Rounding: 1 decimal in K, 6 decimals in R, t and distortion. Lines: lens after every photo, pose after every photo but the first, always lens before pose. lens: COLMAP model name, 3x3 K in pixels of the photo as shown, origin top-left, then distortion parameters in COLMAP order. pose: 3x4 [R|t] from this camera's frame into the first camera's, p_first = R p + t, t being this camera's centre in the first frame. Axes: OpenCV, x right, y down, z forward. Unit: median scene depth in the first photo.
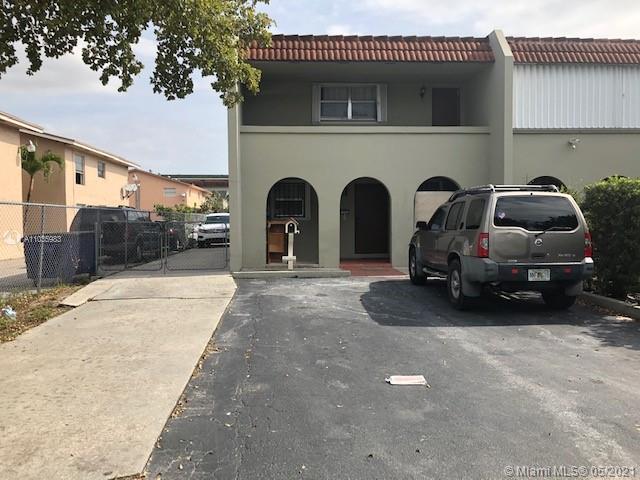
lens RADIAL K [[530.0, 0, 319.2], [0, 530.0, 239.2], [0, 0, 1]] dist [0.003909, 0.002154]
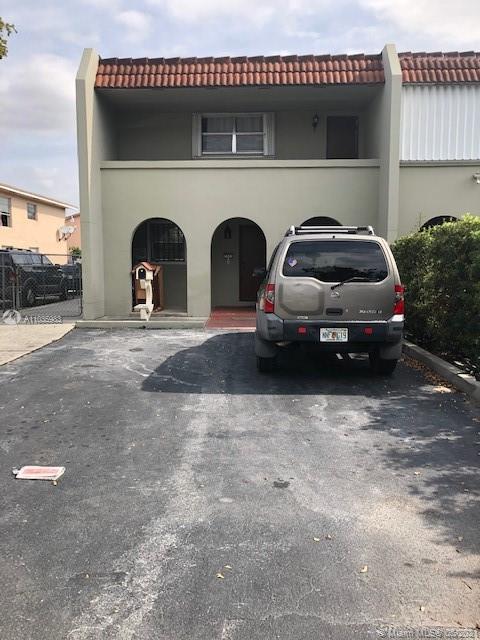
lens RADIAL K [[530.0, 0, 243.5], [0, 530.0, 318.4], [0, 0, 1]] dist [0.003909, 0.002154]
pose [[0.995218, 0.014739, -0.096557, 0.191019], [-0.008017, 0.997540, 0.069636, -0.008336], [0.097345, -0.068529, 0.992889, 0.089460]]
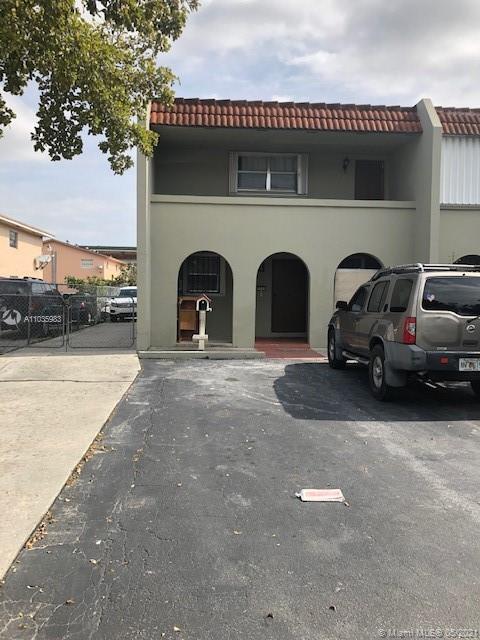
lens RADIAL K [[530.0, 0, 246.0], [0, 530.0, 316.3], [0, 0, 1]] dist [0.003909, 0.002154]
pose [[0.999763, 0.017903, 0.012417, 0.011023], [-0.017966, 0.999826, 0.004992, -0.006836], [-0.012326, -0.005214, 0.999910, 0.057647]]
